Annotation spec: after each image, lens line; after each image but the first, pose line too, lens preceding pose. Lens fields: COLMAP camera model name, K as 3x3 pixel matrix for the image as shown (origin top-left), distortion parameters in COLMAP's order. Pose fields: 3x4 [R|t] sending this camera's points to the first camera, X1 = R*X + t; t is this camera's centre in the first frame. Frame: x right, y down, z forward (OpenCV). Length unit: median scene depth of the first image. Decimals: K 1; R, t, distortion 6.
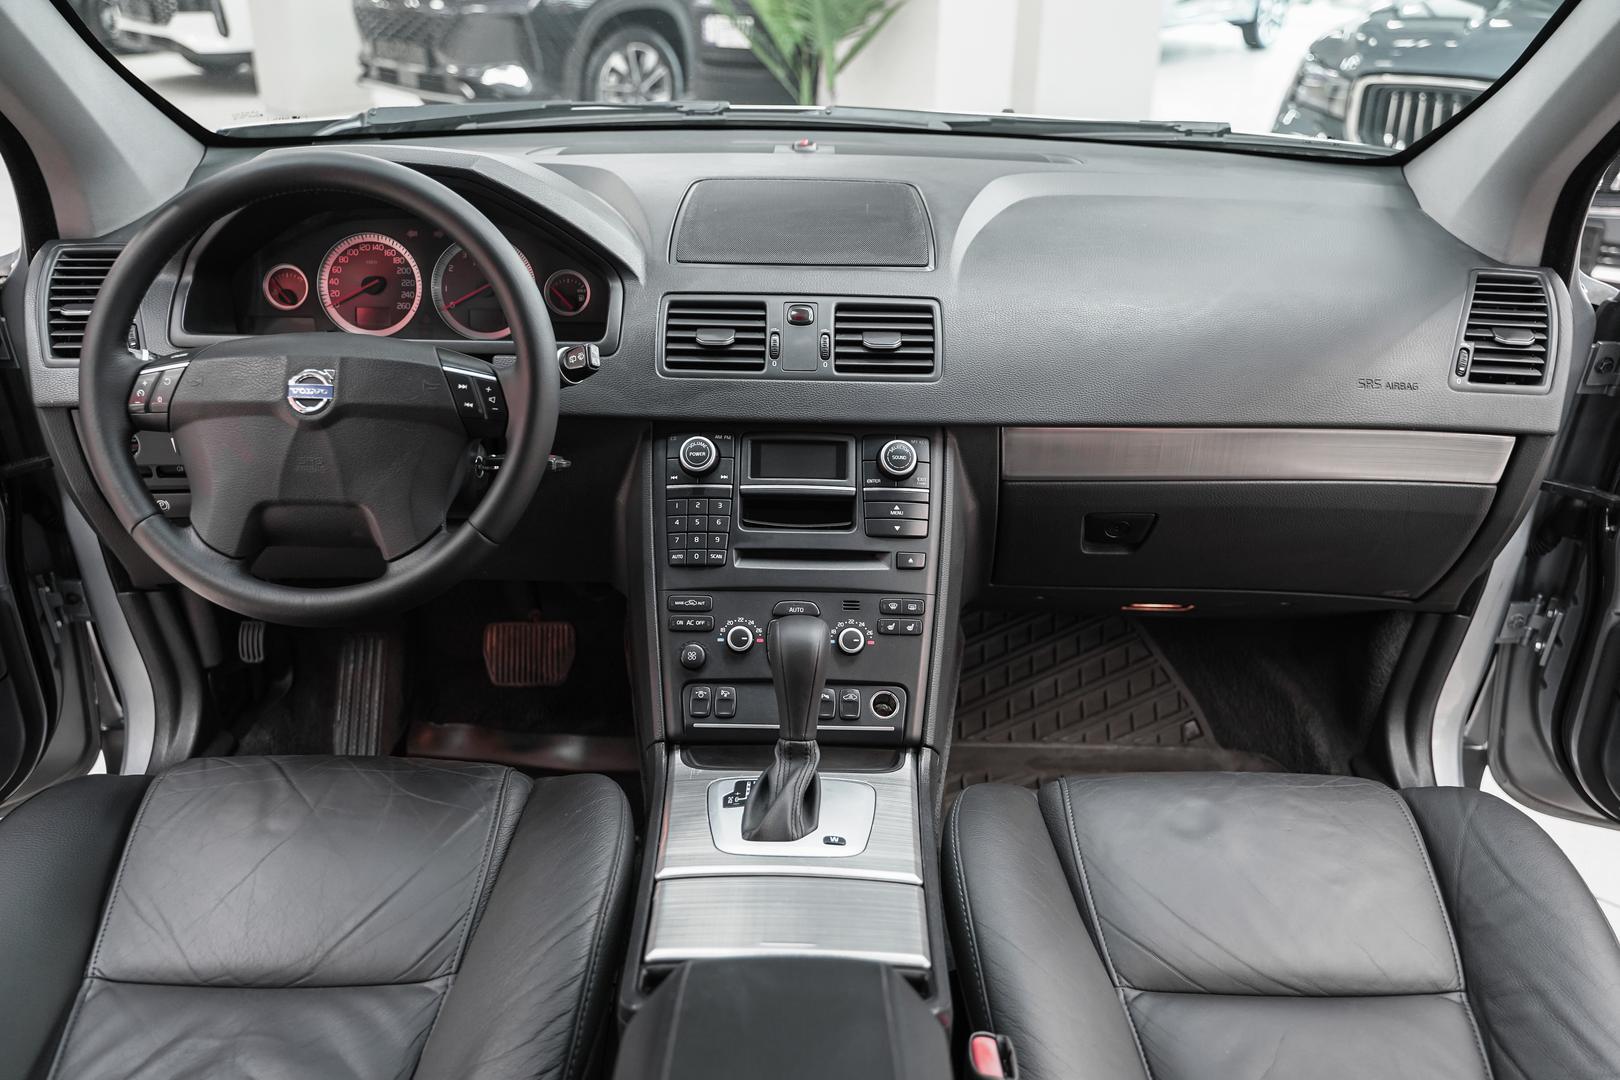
lens RADIAL K [[1318.8, 0, 810.0], [0, 1318.8, 540.0], [0, 0, 1]] dist [-0.007689, -0.007279]
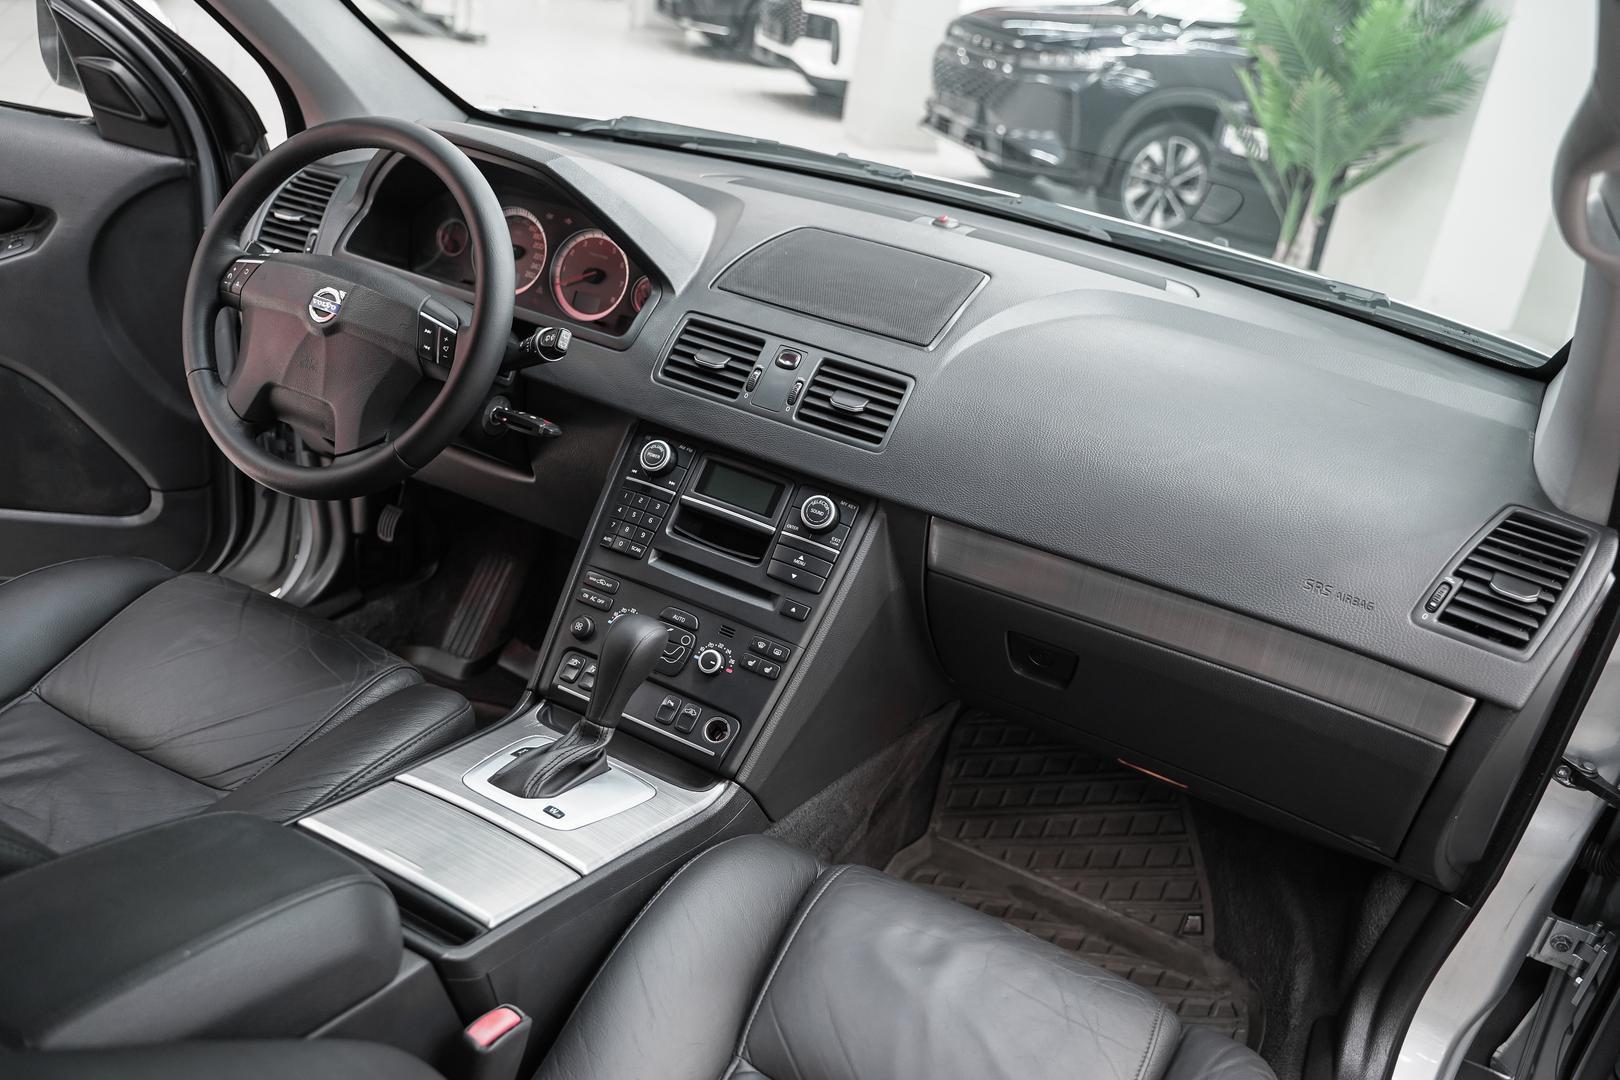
lens RADIAL K [[1312.9, 0, 807.9], [0, 1312.9, 538.9], [0, 0, 1]] dist [-0.013013, 0.005473]
pose [[0.881714, 0.295635, -0.367669, 0.438638], [-0.314352, 0.949260, 0.009426, -0.049186], [0.351800, 0.107267, 0.929909, 0.042096]]
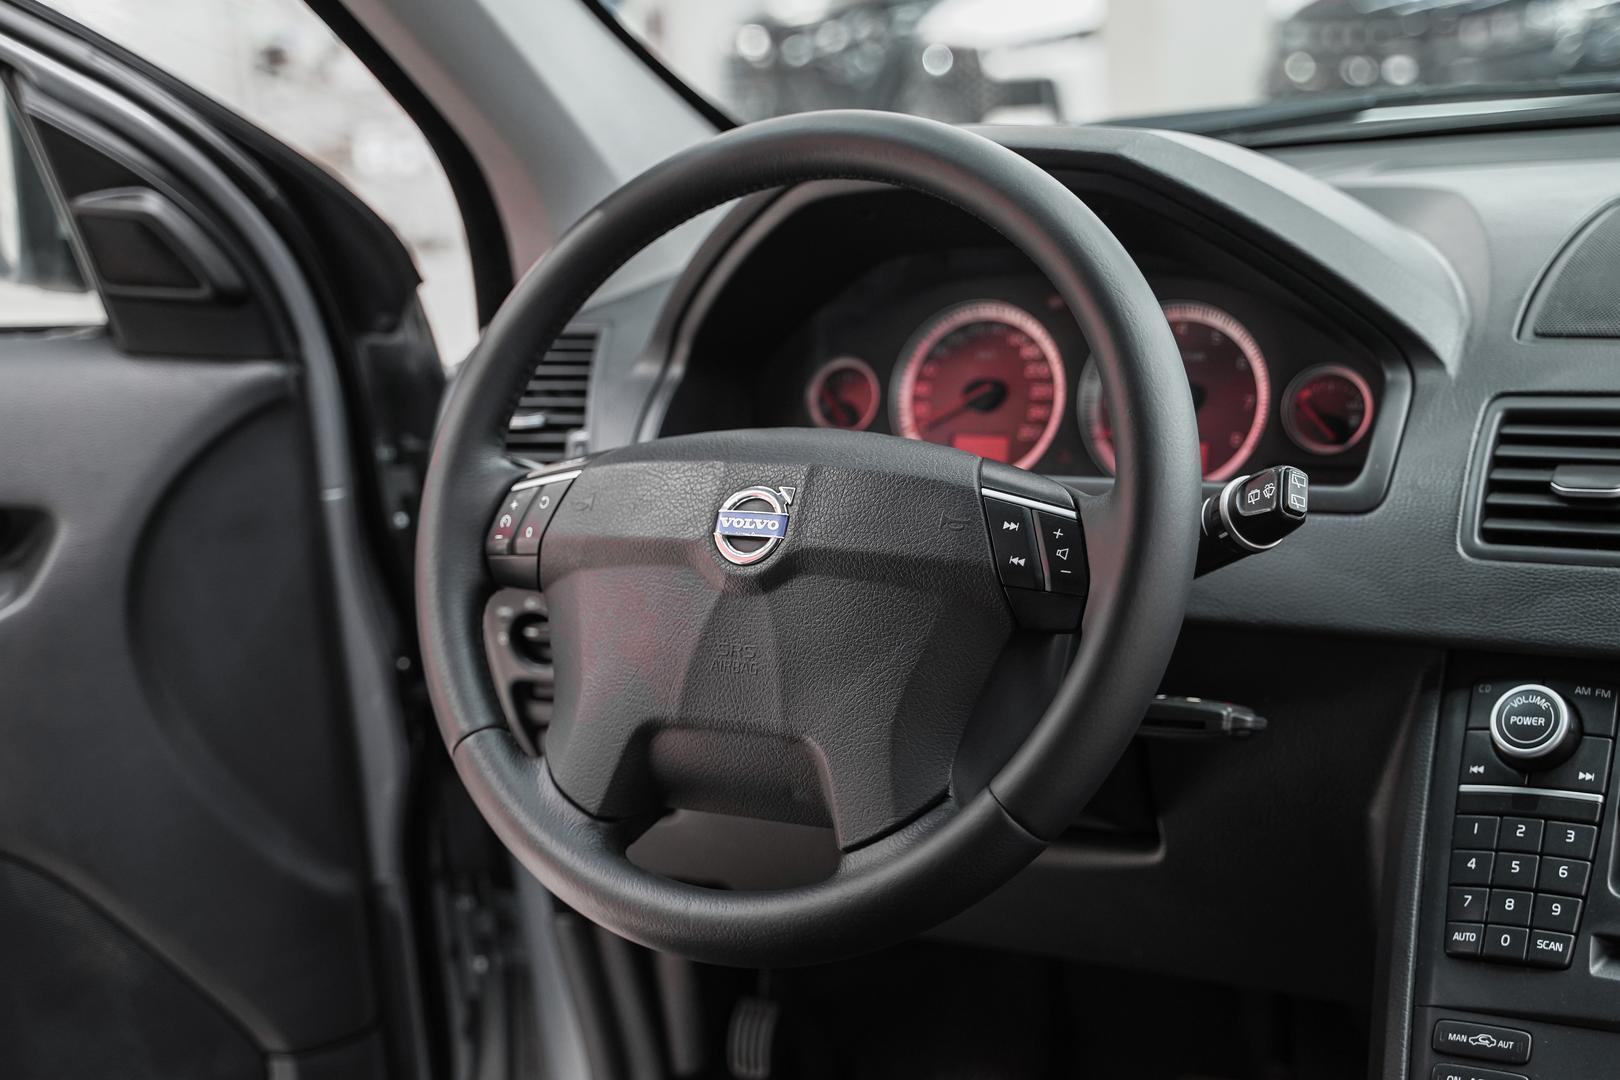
lens RADIAL K [[2352.4, 0, 772.9], [0, 2352.4, 538.3], [0, 0, 1]] dist [0.007920, -0.033073]
pose [[0.859599, 0.030260, -0.510073, 0.105441], [-0.134328, 0.976516, -0.168443, 0.046664], [0.492997, 0.213311, 0.843476, 0.151794]]
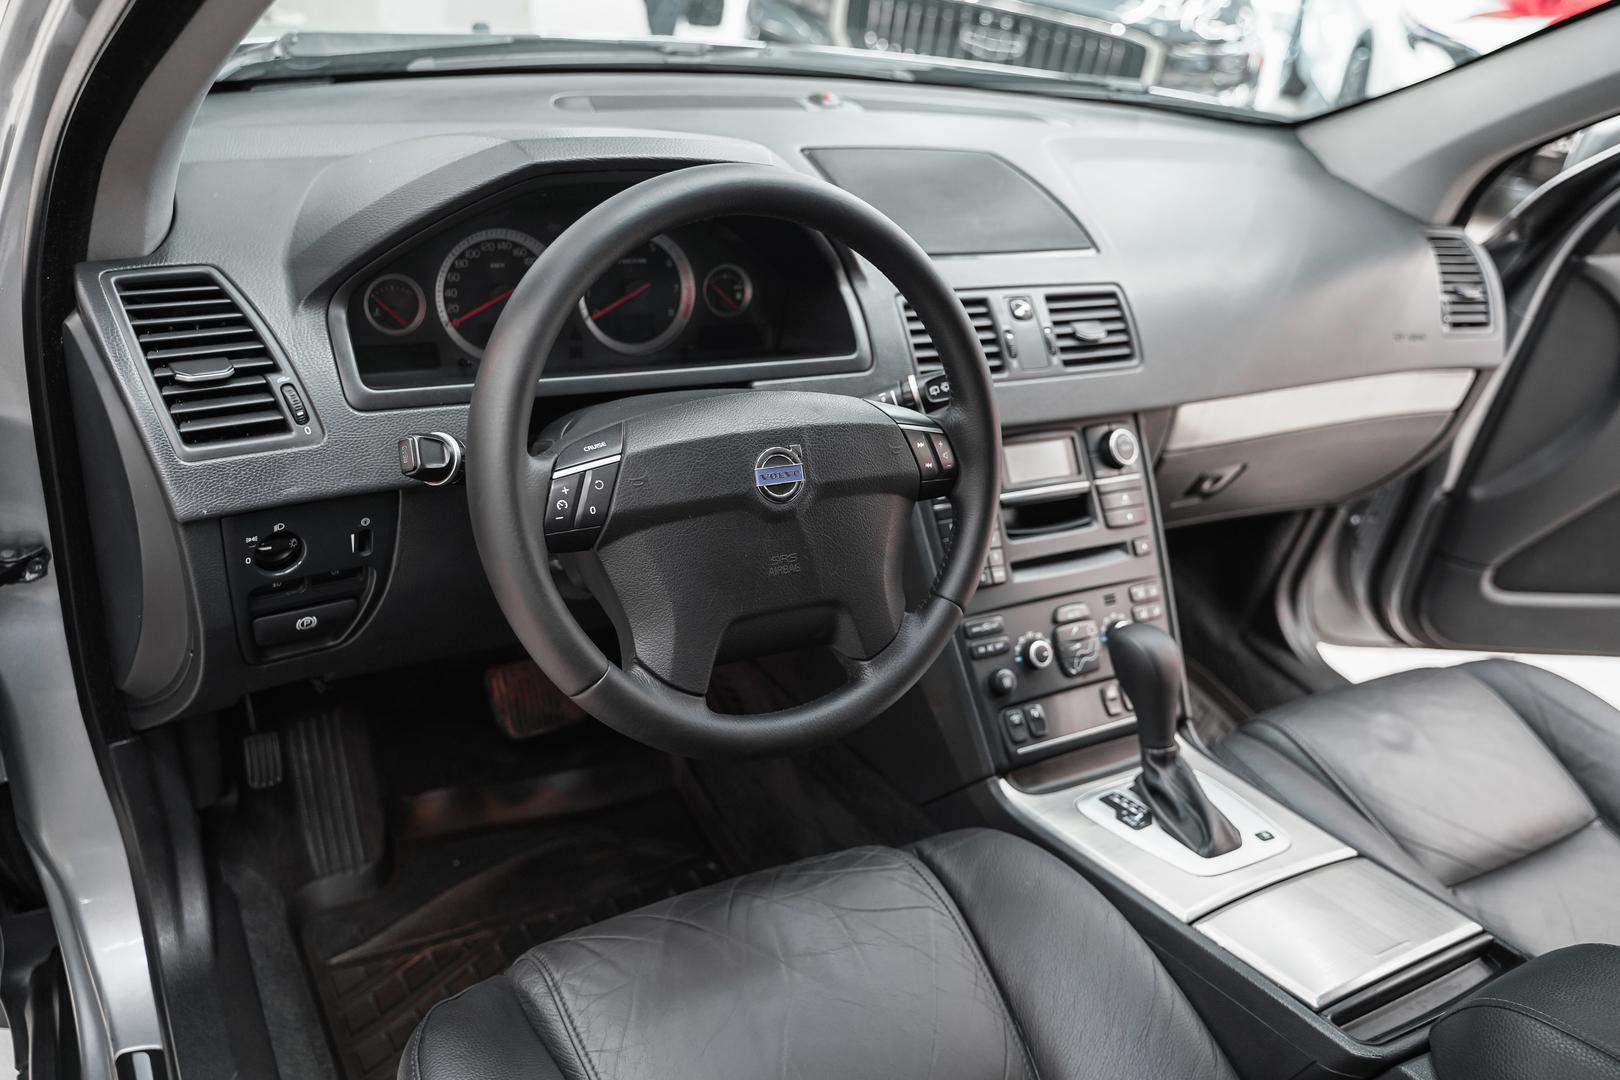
lens RADIAL K [[1295.3, 0, 810.0], [0, 1295.3, 540.0], [0, 0, 1]] dist [-0.009686, -0.003826]
pose [[0.857291, -0.152895, 0.491606, -0.629943], [0.098692, 0.985980, 0.134546, -0.147994], [-0.505285, -0.066827, 0.860361, 0.258827]]
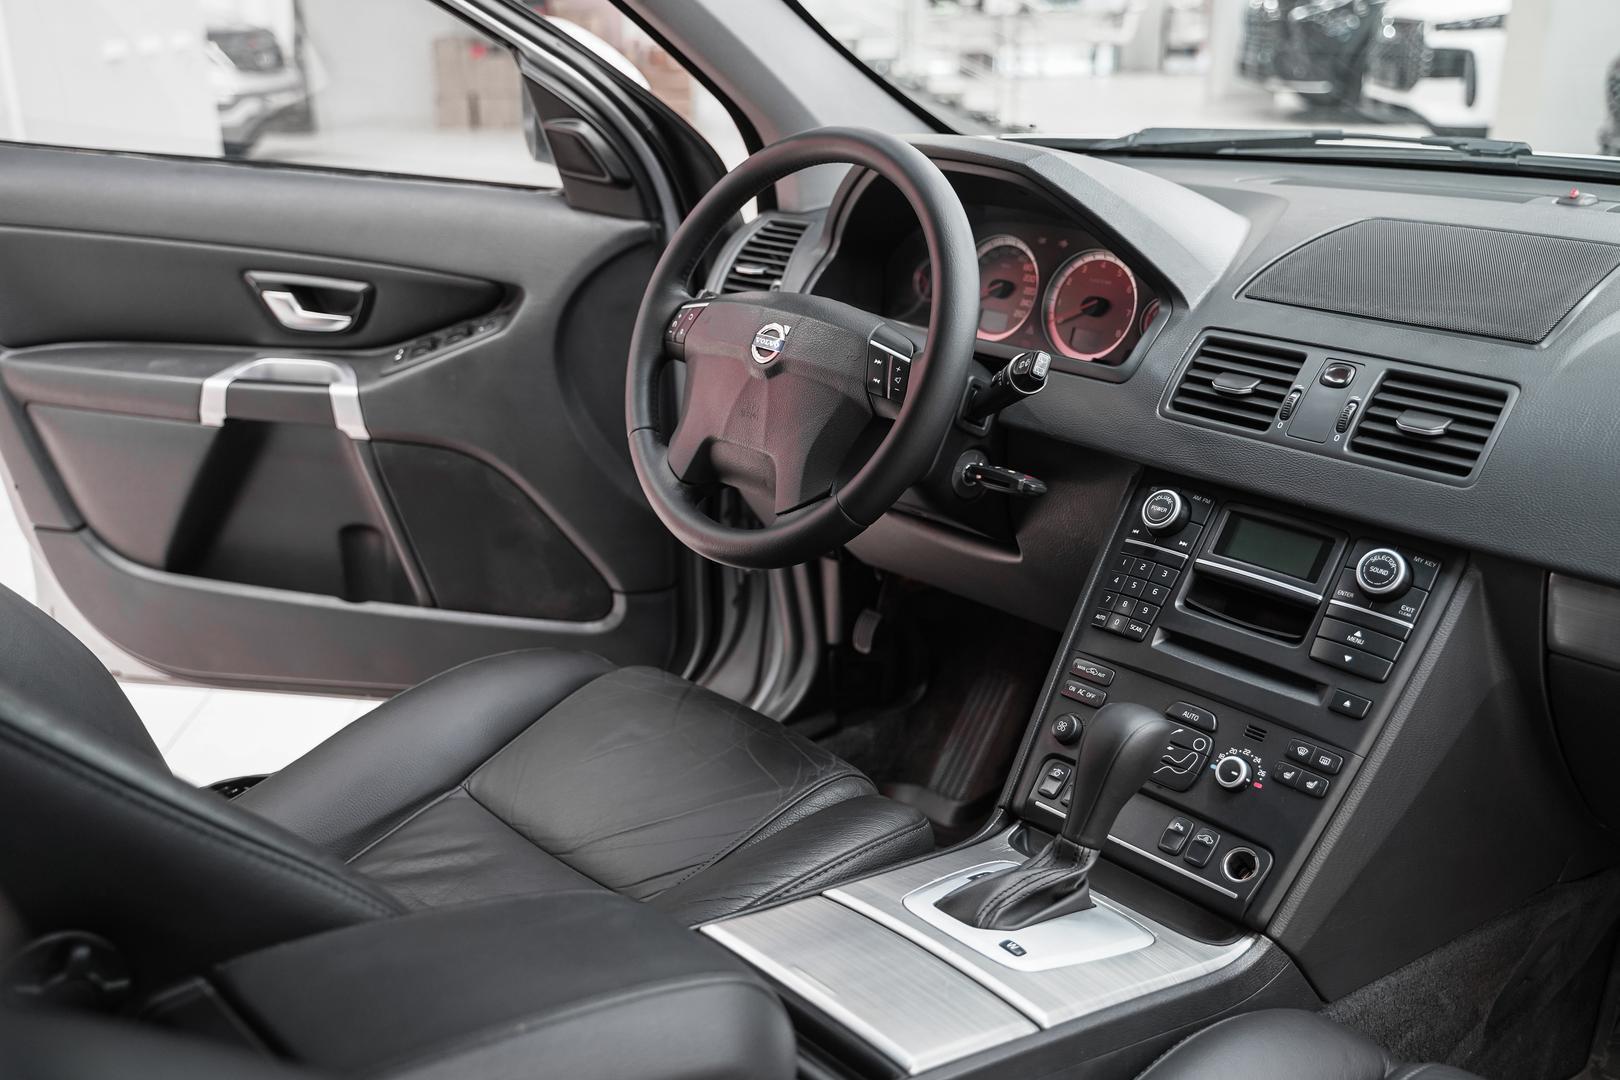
lens RADIAL K [[1598.6, 0, 810.0], [0, 1598.6, 540.0], [0, 0, 1]] dist [-0.007235, 0.000887]
pose [[0.673563, 0.228465, -0.702935, 0.480870], [-0.303672, 0.952595, 0.018625, 0.002764], [0.673867, 0.200916, 0.711011, 0.121139]]
